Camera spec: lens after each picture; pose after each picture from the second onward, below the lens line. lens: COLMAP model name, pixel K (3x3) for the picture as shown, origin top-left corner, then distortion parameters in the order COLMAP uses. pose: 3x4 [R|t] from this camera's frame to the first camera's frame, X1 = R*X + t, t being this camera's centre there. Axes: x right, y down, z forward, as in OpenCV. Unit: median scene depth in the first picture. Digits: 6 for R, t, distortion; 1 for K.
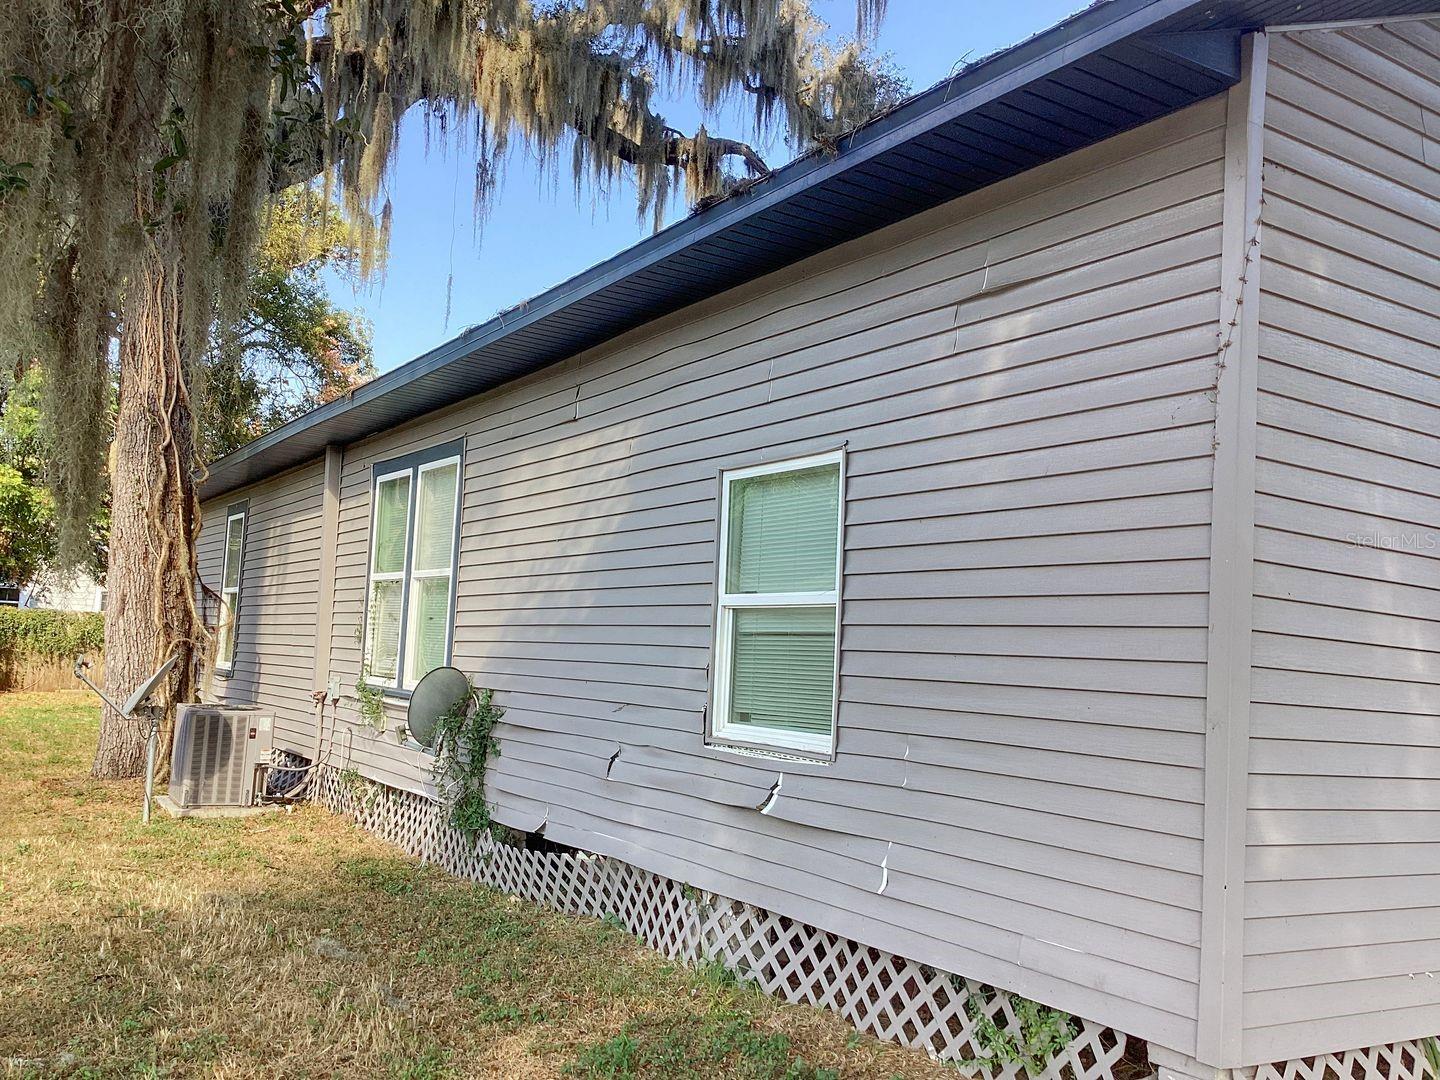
lens RADIAL K [[1309.8, 0, 714.4], [0, 1309.8, 529.1], [0, 0, 1]] dist [0.072700, 0.000000]
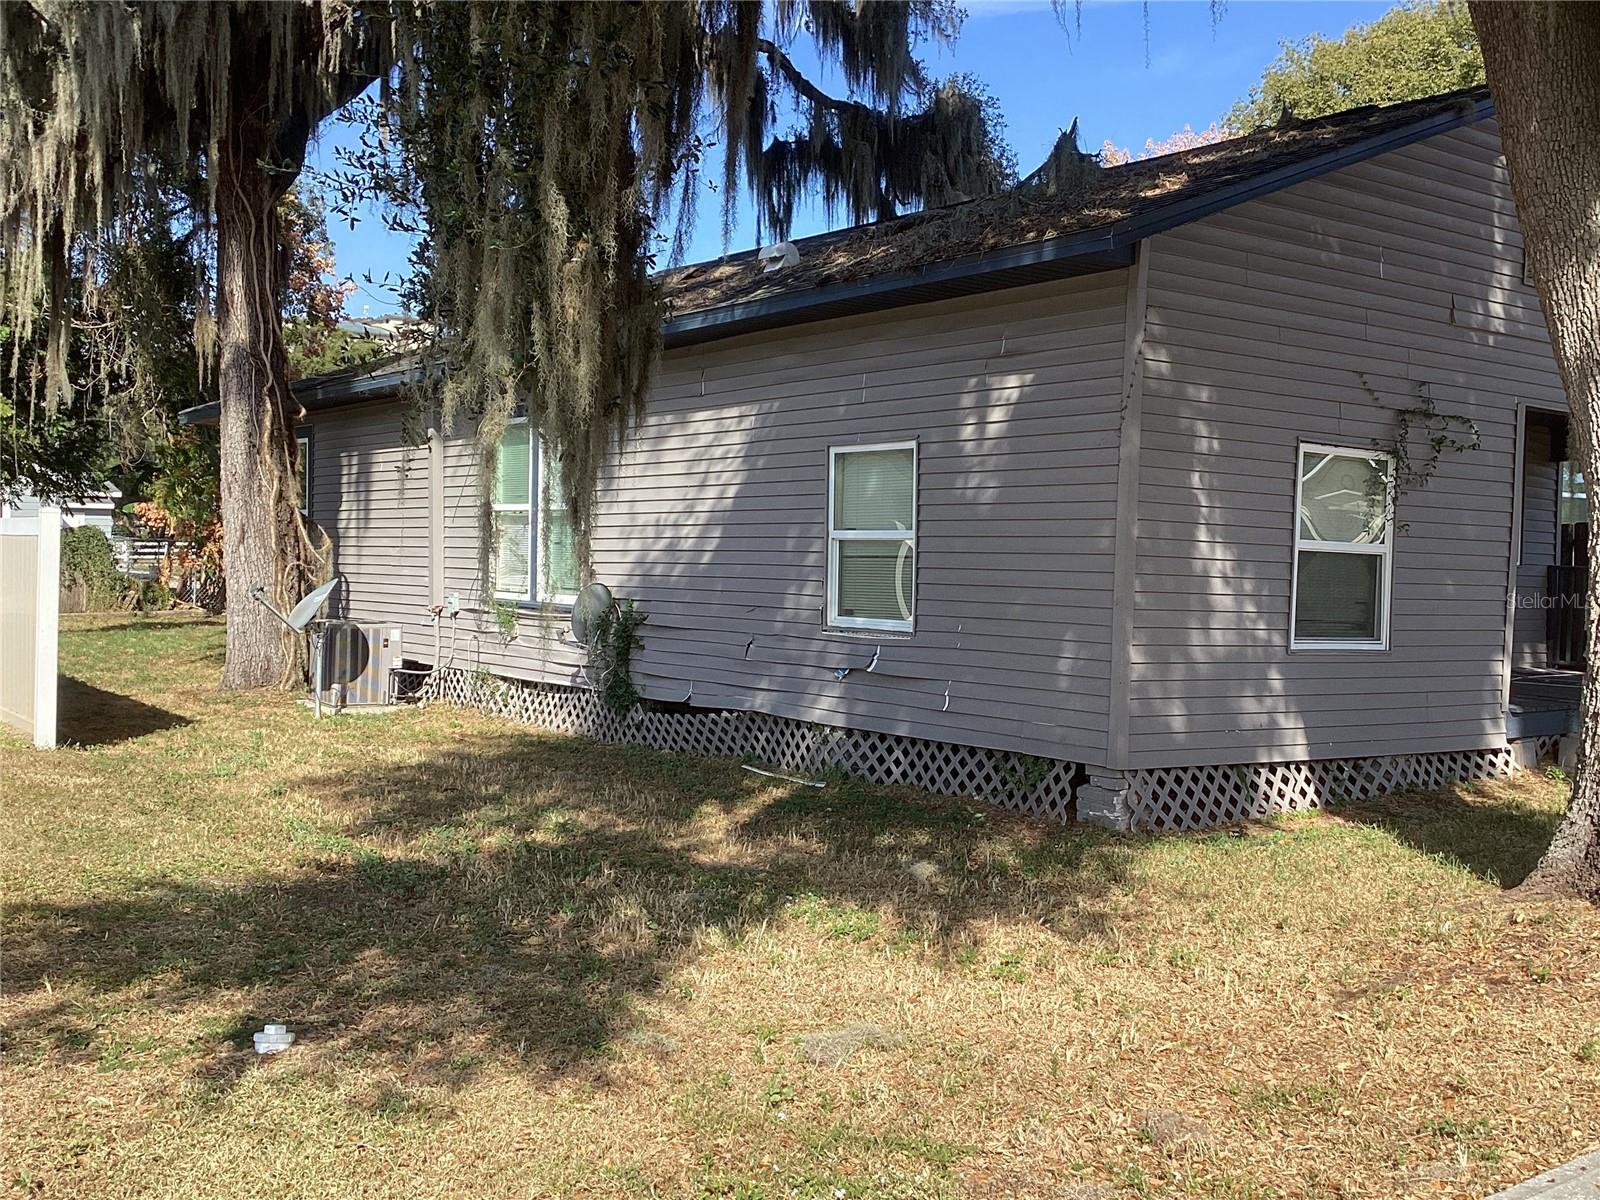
lens RADIAL K [[1690.1, 0, 798.3], [0, 1690.1, 602.1], [0, 0, 1]] dist [0.077243, 0.000000]
pose [[0.996987, -0.033052, 0.070171, -0.144898], [0.023781, 0.991350, 0.129072, -0.101383], [-0.073830, -0.127014, 0.989149, -0.773608]]
